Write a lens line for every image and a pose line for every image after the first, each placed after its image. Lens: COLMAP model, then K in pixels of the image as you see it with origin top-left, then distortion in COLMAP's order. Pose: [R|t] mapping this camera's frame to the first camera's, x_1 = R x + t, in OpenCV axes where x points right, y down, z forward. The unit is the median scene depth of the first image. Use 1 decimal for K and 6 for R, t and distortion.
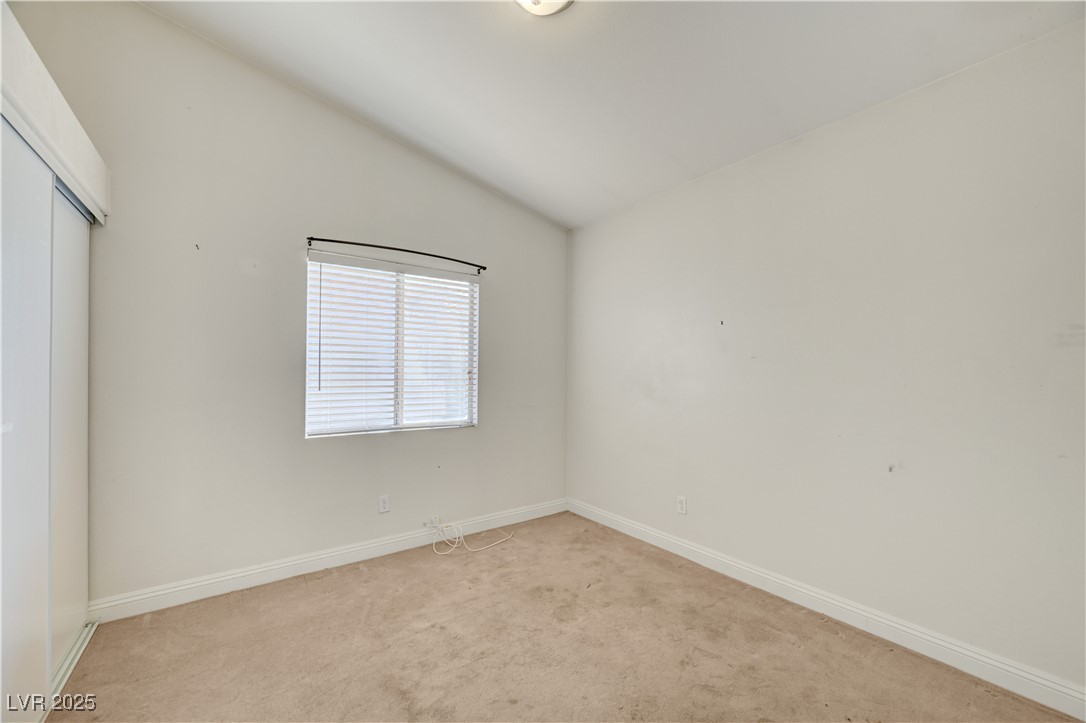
lens RADIAL K [[431.5, 0, 543.5], [0, 431.5, 367.8], [0, 0, 1]] dist [0.000972, 0.000124]
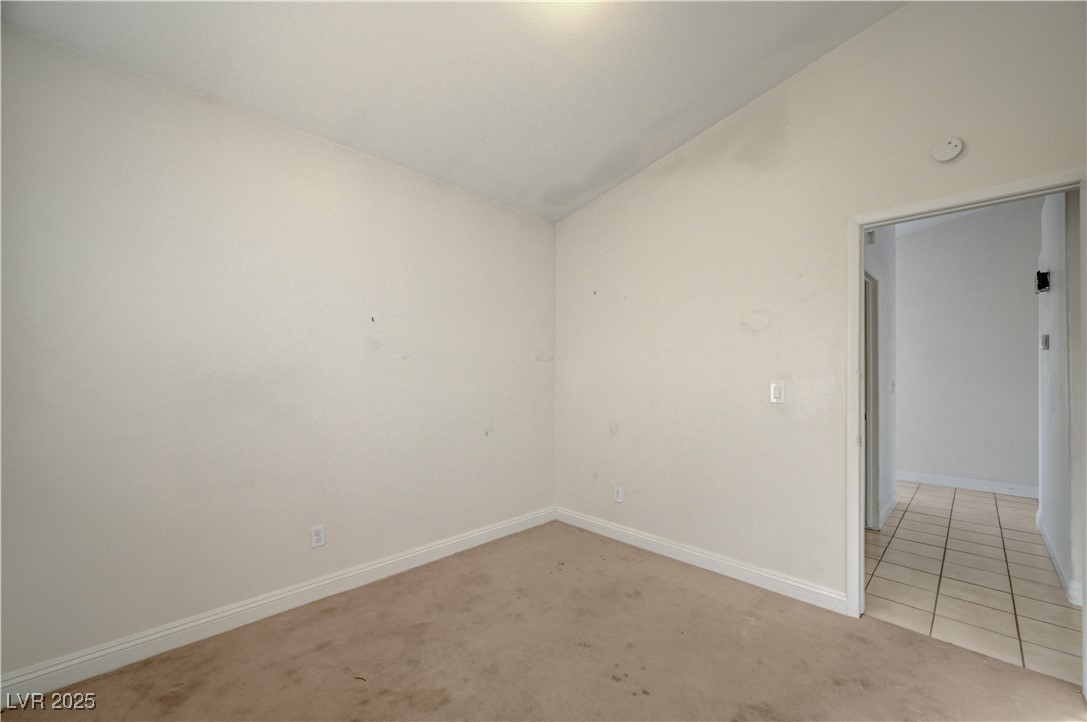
lens RADIAL K [[430.8, 0, 550.7], [0, 430.8, 364.3], [0, 0, 1]] dist [-0.002723, 0.000151]
pose [[-0.158807, 0.017994, 0.987146, -0.708883], [-0.013830, 0.999695, -0.020448, 0.008324], [-0.987213, -0.016899, -0.158510, 0.907075]]
